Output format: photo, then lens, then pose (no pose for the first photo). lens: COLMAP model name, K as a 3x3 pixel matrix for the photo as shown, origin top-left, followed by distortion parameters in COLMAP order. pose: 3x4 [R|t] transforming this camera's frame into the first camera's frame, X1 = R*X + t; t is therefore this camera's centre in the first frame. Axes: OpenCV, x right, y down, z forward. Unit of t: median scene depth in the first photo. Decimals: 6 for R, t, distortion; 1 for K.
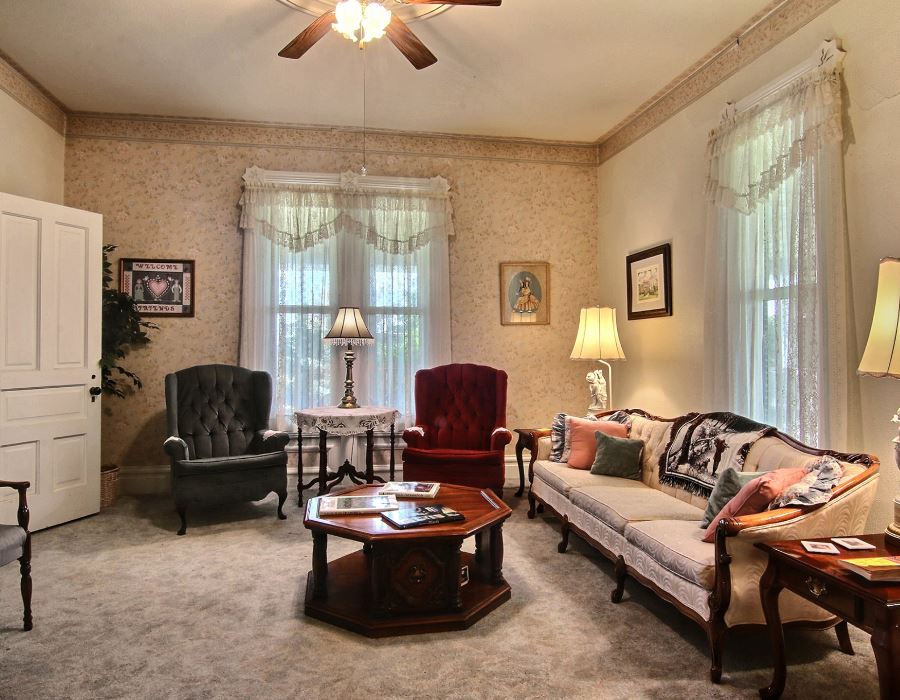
lens RADIAL K [[613.5, 0, 453.7], [0, 613.5, 335.4], [0, 0, 1]] dist [0.005074, -0.037008]
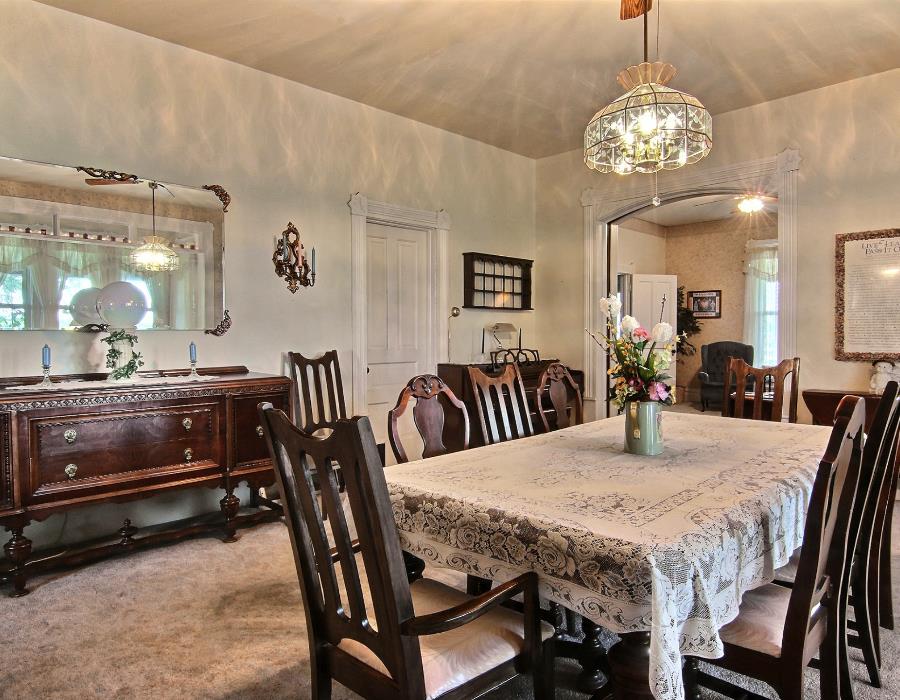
lens RADIAL K [[613.5, 0, 453.7], [0, 613.5, 335.4], [0, 0, 1]] dist [0.005074, -0.037008]
pose [[0.554087, 0.010729, -0.832390, 0.791502], [0.009840, 0.999763, 0.019436, -0.021392], [0.832401, -0.018961, 0.553850, -0.879340]]
